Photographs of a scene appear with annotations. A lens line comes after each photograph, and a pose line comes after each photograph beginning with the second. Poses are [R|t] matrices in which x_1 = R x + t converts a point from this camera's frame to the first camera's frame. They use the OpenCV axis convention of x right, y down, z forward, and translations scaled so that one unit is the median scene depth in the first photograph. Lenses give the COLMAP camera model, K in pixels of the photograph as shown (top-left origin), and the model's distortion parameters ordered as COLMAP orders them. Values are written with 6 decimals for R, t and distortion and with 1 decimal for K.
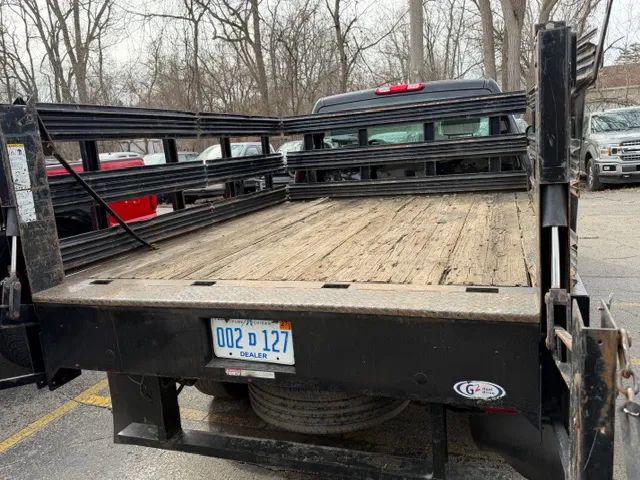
lens RADIAL K [[518.1, 0, 320.0], [0, 518.1, 240.0], [0, 0, 1]] dist [0.067421, -0.089977]
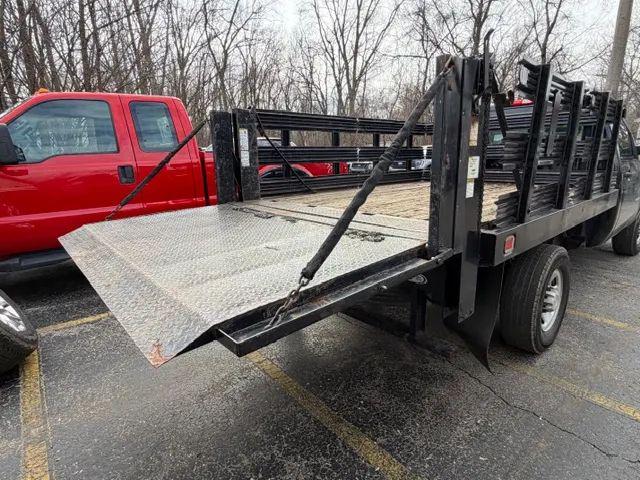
lens RADIAL K [[354.9, 0, 320.0], [0, 354.9, 240.0], [0, 0, 1]] dist [-0.000724, -0.000055]
pose [[0.874312, 0.171870, -0.453916, 0.251792], [-0.136861, 0.984556, 0.109176, 0.036715], [0.465670, -0.033330, 0.884331, -0.082164]]
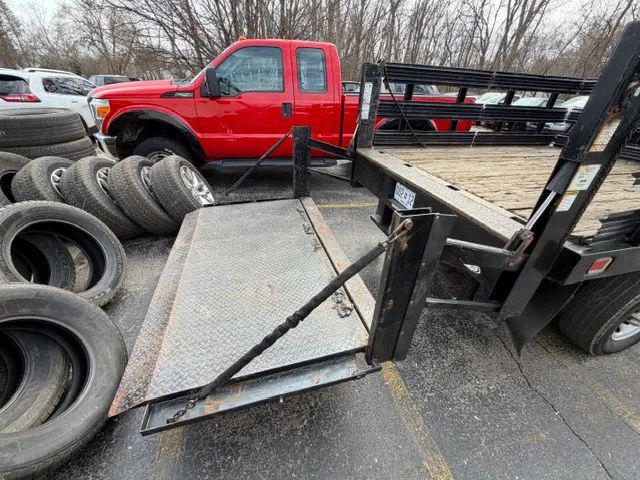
lens RADIAL K [[254.8, 0, 320.0], [0, 254.8, 240.0], [0, 0, 1]] dist [0.000374, 0.000132]
pose [[0.562218, 0.515571, -0.646605, 0.252567], [-0.244012, 0.850488, 0.465971, -0.035016], [0.790171, -0.104198, 0.603965, 0.026002]]
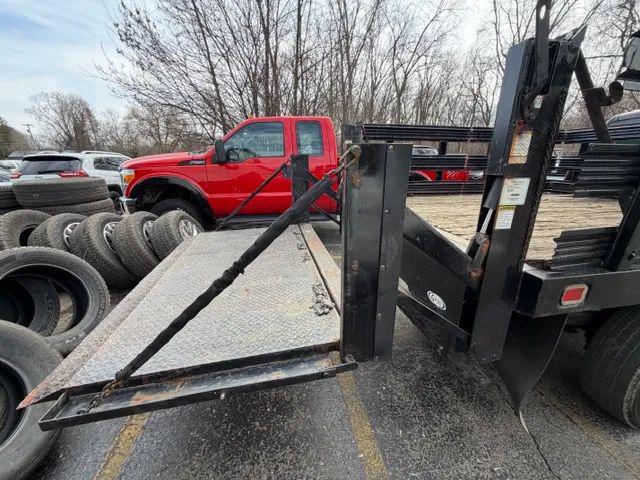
lens RADIAL K [[254.8, 0, 320.0], [0, 254.8, 240.0], [0, 0, 1]] dist [0.000374, 0.000132]
pose [[0.507217, 0.339184, -0.792266, 0.322449], [-0.202930, 0.940452, 0.272708, -0.017616], [0.837586, 0.022452, 0.545844, 0.117856]]
